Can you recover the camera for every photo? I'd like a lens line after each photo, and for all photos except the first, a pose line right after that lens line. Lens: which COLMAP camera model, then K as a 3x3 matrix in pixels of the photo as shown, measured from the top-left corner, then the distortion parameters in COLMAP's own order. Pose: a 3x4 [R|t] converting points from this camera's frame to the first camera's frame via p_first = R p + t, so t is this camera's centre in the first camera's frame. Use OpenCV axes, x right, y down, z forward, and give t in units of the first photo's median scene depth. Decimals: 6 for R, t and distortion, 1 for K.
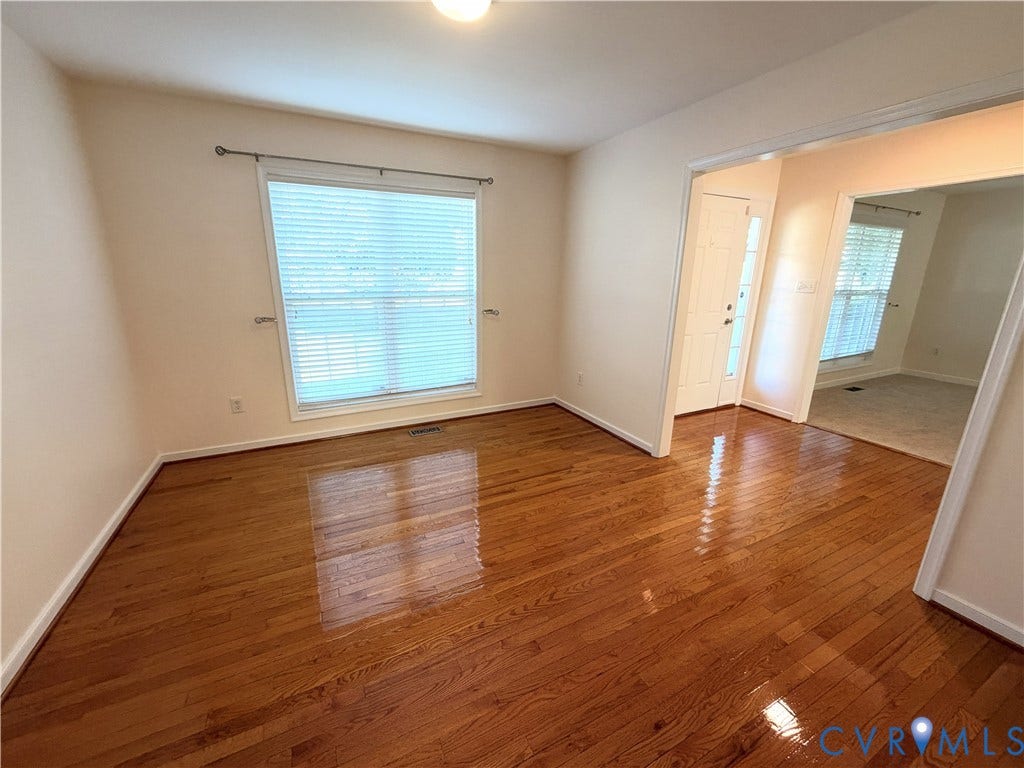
lens RADIAL K [[406.4, 0, 508.4], [0, 406.4, 382.1], [0, 0, 1]] dist [0.001581, 0.000245]
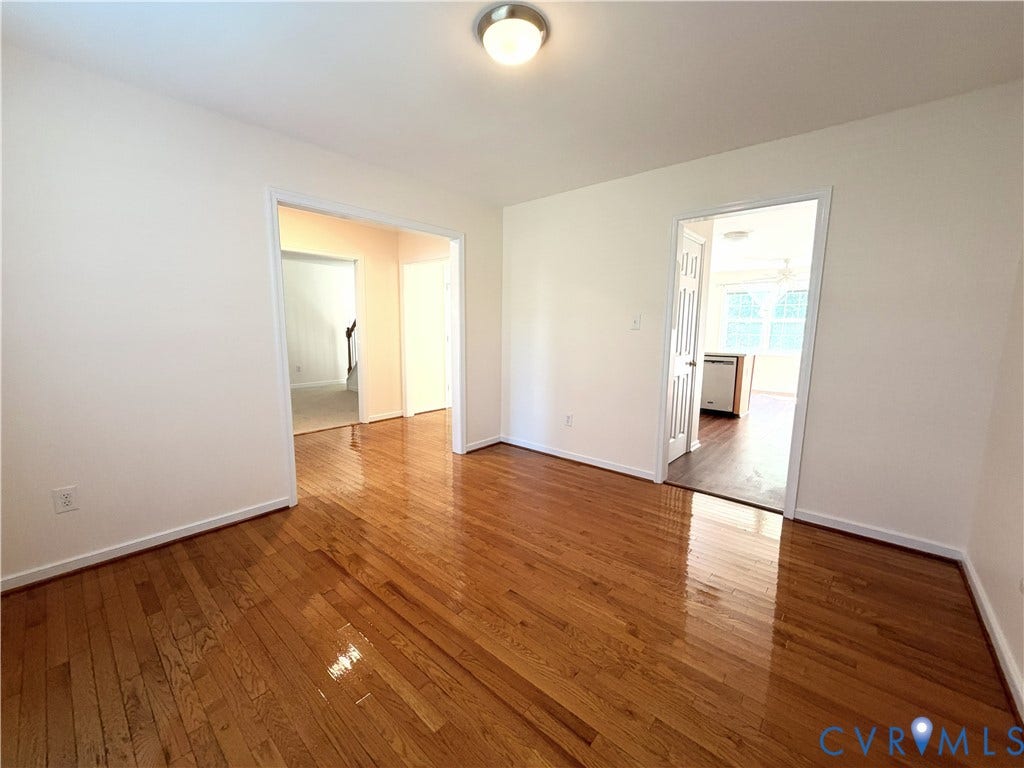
lens RADIAL K [[406.4, 0, 508.4], [0, 406.4, 382.1], [0, 0, 1]] dist [0.001581, 0.000245]
pose [[-0.376240, -0.136682, 0.916385, -0.583306], [0.235538, 0.942455, 0.237275, -0.169076], [-0.896084, 0.305116, -0.322395, 0.778394]]
